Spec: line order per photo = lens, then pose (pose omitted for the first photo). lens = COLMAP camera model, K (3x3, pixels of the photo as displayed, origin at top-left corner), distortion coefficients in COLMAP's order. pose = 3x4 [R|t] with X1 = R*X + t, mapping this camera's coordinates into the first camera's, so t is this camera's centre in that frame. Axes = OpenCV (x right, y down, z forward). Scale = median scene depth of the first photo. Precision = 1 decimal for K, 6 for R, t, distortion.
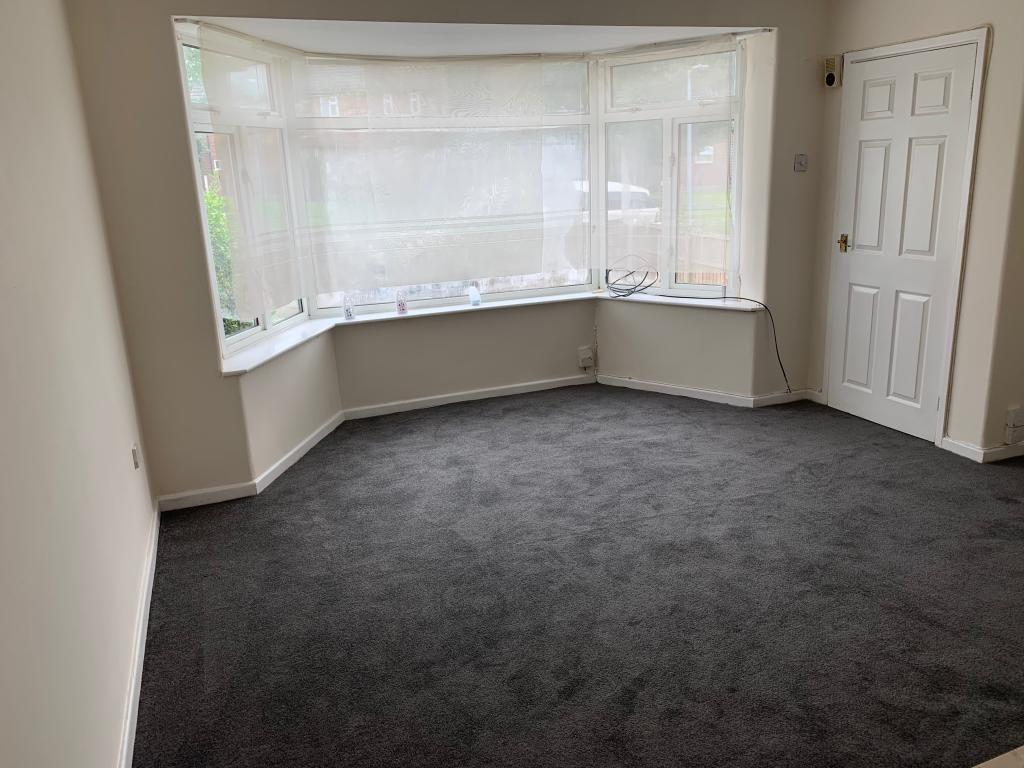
lens RADIAL K [[779.0, 0, 512.1], [0, 779.0, 383.0], [0, 0, 1]] dist [0.009139, -0.018766]
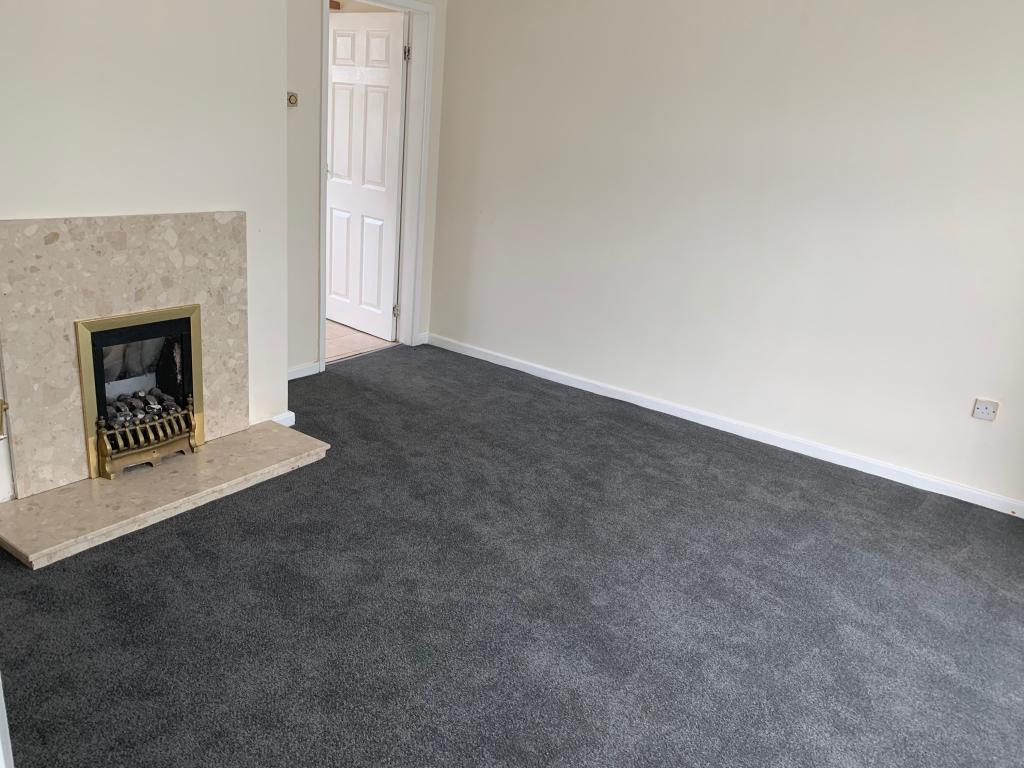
lens RADIAL K [[779.0, 0, 511.8], [0, 779.0, 384.4], [0, 0, 1]] dist [0.009139, -0.018766]
pose [[0.859685, -0.048085, 0.508556, 0.069845], [0.005949, 0.996435, 0.084159, 0.041359], [-0.510790, -0.069325, 0.856906, -0.162633]]
